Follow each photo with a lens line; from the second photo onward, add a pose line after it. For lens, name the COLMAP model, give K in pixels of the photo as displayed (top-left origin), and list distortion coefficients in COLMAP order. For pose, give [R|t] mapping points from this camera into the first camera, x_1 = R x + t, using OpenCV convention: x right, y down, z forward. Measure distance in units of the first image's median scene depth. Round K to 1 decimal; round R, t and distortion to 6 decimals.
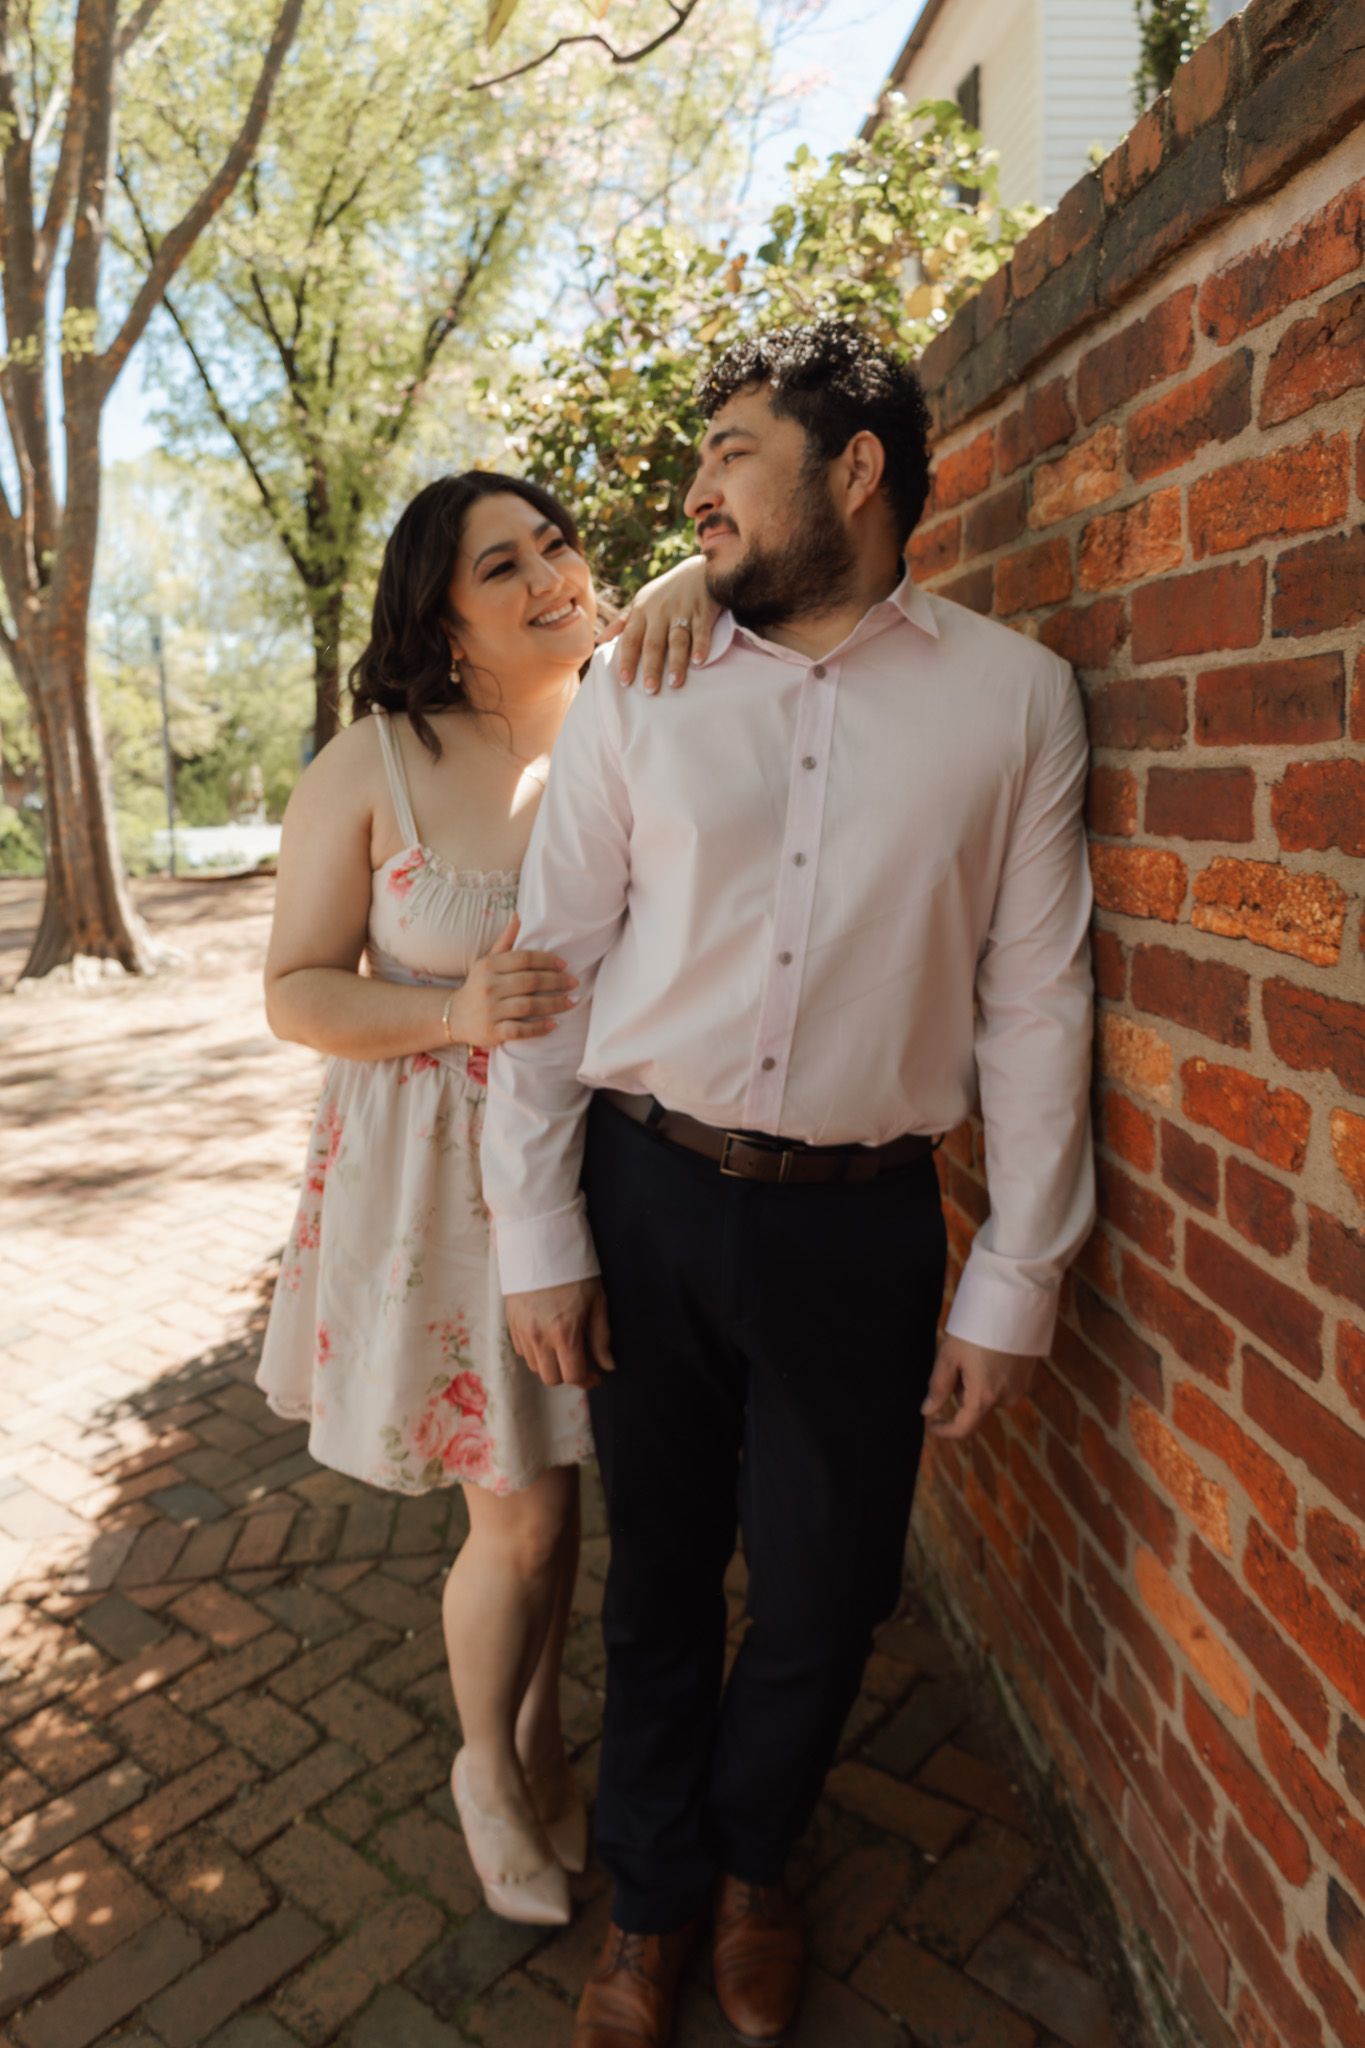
lens RADIAL K [[1510.6, 0, 682.5], [0, 1510.6, 1024.0], [0, 0, 1]] dist [0.025881, -0.000828]
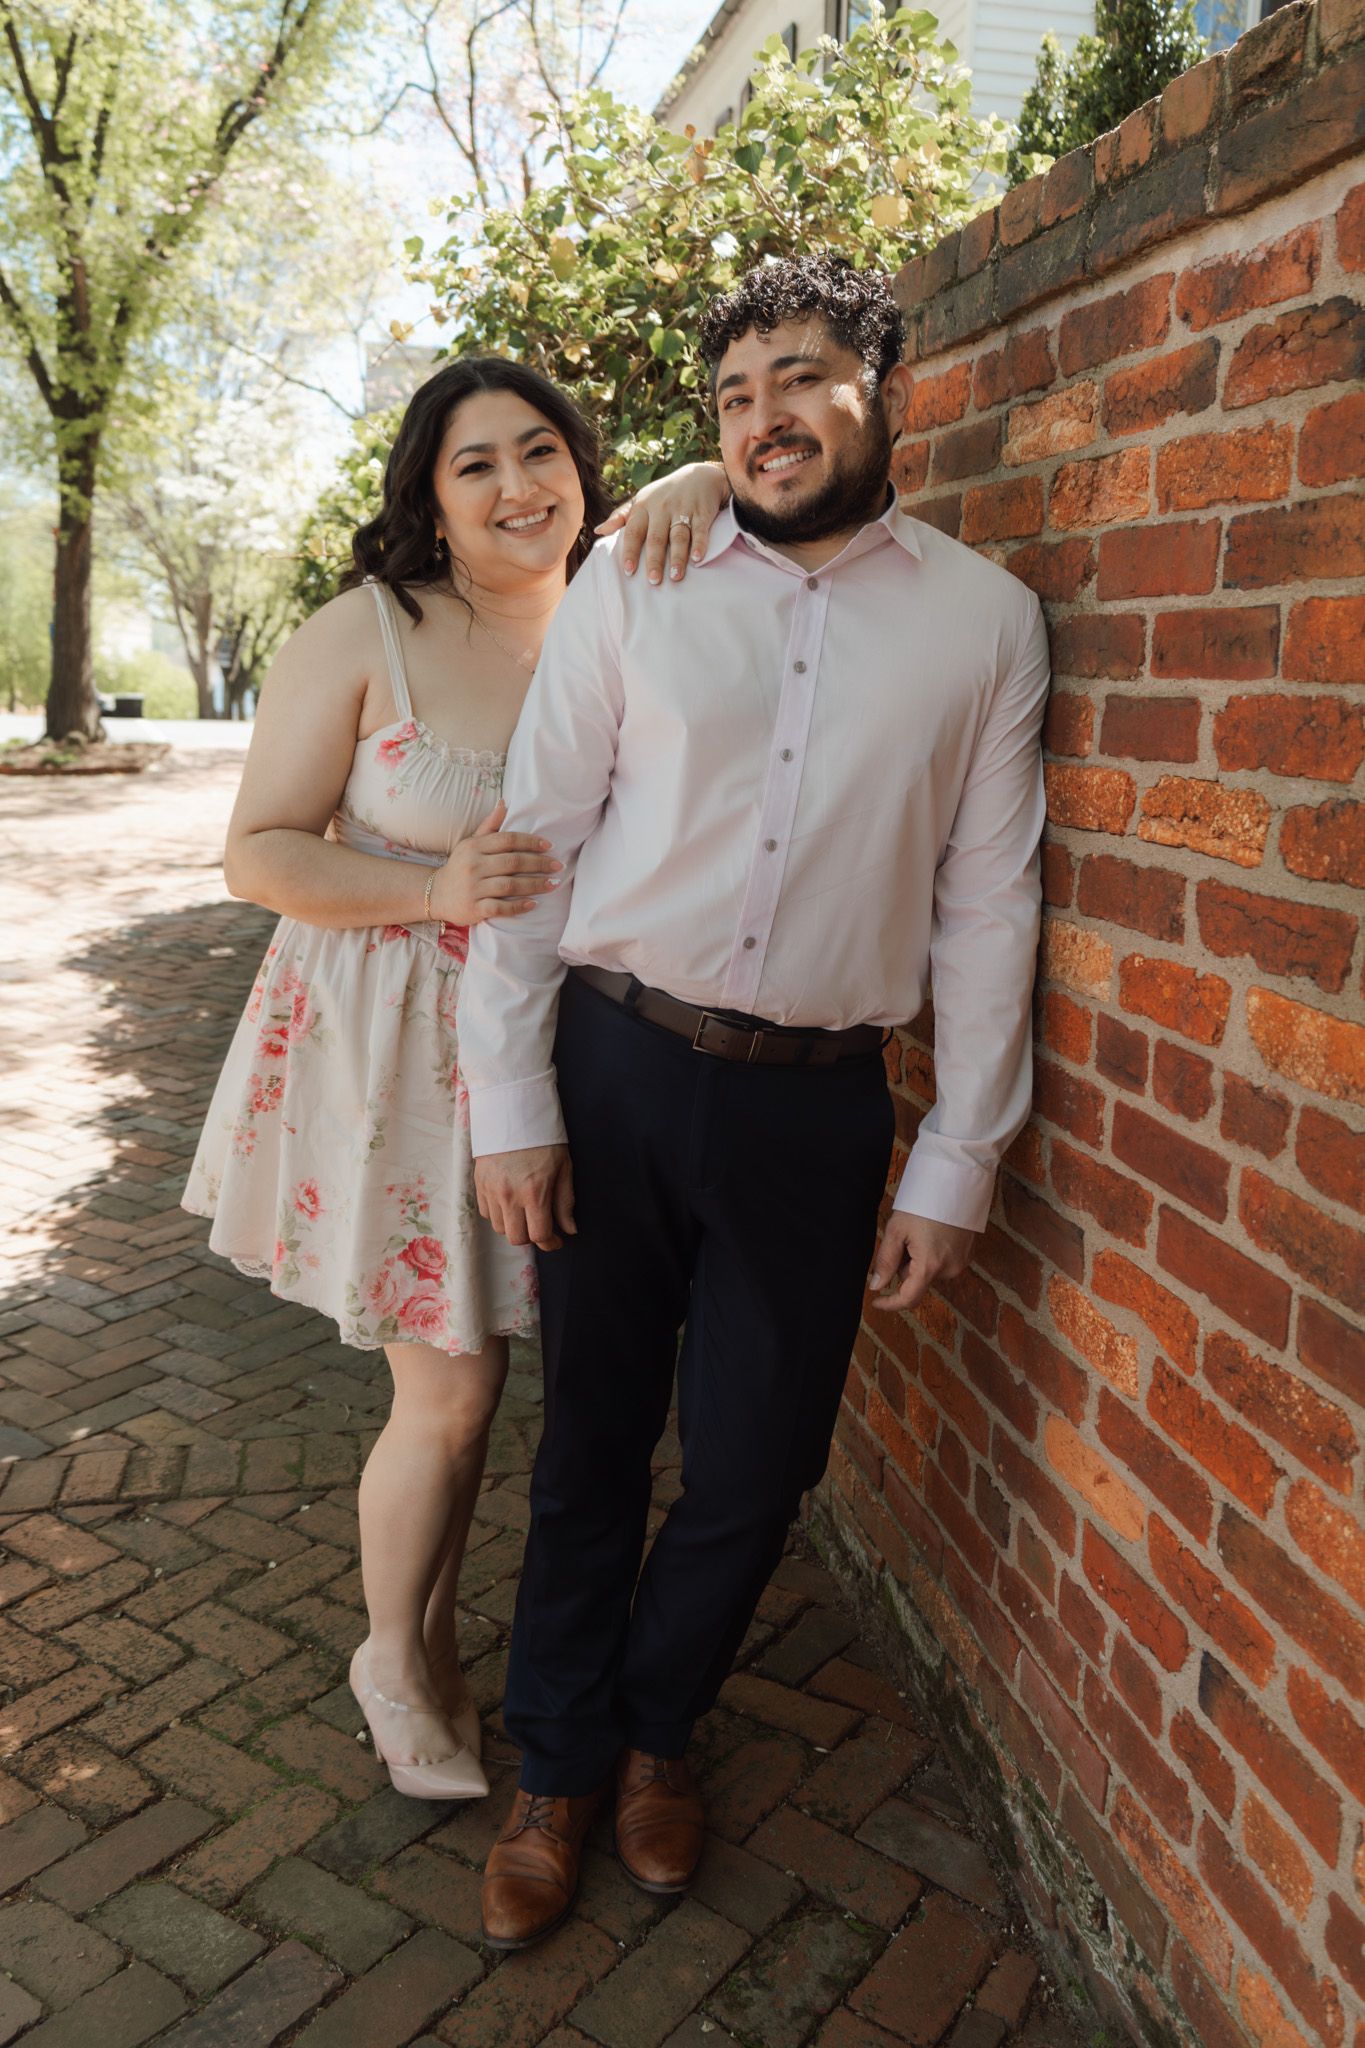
lens RADIAL K [[1864.9, 0, 682.5], [0, 1864.9, 1024.0], [0, 0, 1]] dist [-0.008755, 0.054034]
pose [[0.991783, 0.055733, 0.115158, -0.131500], [-0.057003, 0.998344, 0.007769, 0.071805], [-0.114534, -0.014270, 0.993317, -0.294893]]
